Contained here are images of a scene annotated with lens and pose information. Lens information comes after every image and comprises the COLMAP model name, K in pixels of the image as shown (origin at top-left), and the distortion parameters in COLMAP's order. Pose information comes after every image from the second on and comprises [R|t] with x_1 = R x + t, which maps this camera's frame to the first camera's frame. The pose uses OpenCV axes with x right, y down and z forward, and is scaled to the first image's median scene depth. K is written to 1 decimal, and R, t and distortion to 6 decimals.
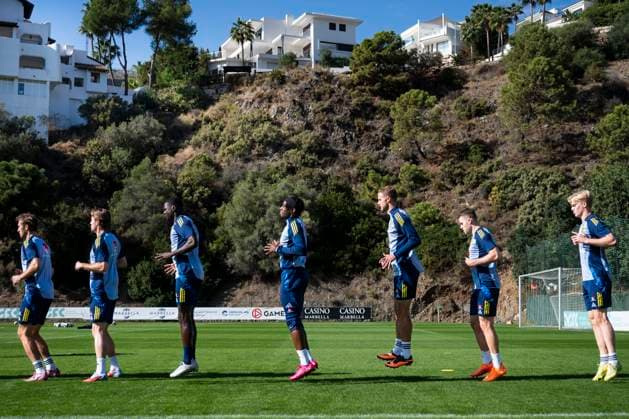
lens RADIAL K [[918.2, 0, 314.5], [0, 918.2, 209.5], [0, 0, 1]] dist [0.011270, -0.051646]
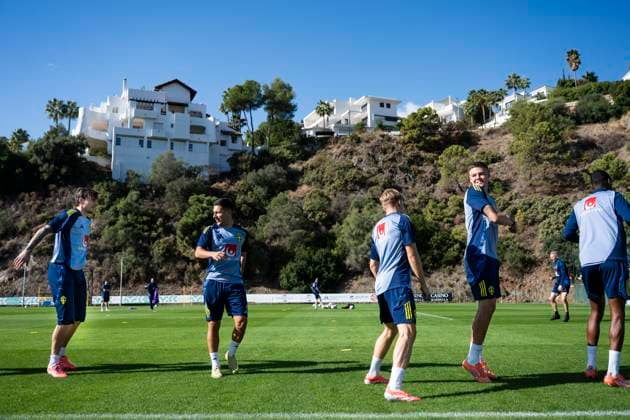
lens RADIAL K [[602.2, 0, 315.0], [0, 602.2, 210.0], [0, 0, 1]] dist [-0.000113, 0.001591]
pose [[0.999891, -0.008852, -0.011843, -0.104203], [0.008482, 0.999486, -0.030927, 0.002090], [0.012111, 0.030823, 0.999451, 0.027925]]
